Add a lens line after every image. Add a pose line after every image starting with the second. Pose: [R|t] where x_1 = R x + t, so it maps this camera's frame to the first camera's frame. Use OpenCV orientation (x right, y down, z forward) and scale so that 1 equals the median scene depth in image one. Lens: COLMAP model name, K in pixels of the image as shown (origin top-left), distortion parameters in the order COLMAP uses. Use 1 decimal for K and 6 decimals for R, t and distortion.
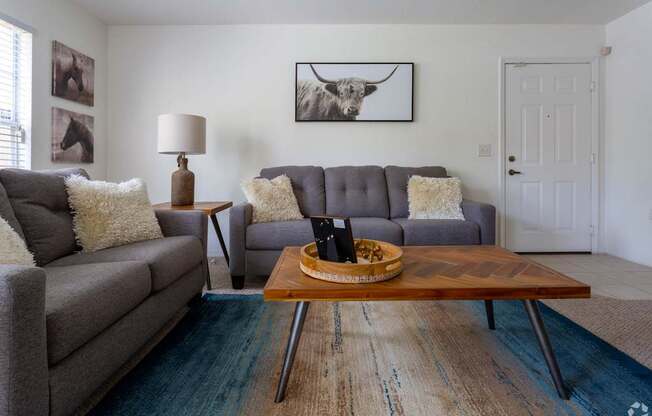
lens RADIAL K [[325.2, 0, 325.1], [0, 325.2, 163.2], [0, 0, 1]] dist [-0.012257, 0.000423]
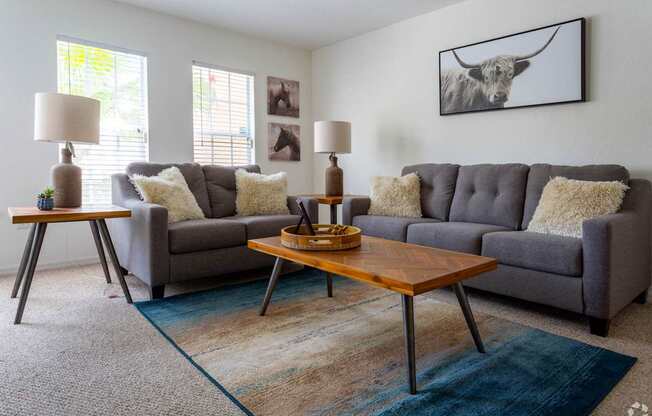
lens RADIAL K [[407.6, 0, 326.9], [0, 407.6, 173.8], [0, 0, 1]] dist [-0.001025, 0.000027]
pose [[0.658670, 0.022467, -0.752096, 0.611951], [0.004467, 0.999420, 0.033767, -0.003629], [0.752418, -0.025601, 0.658188, -0.013060]]
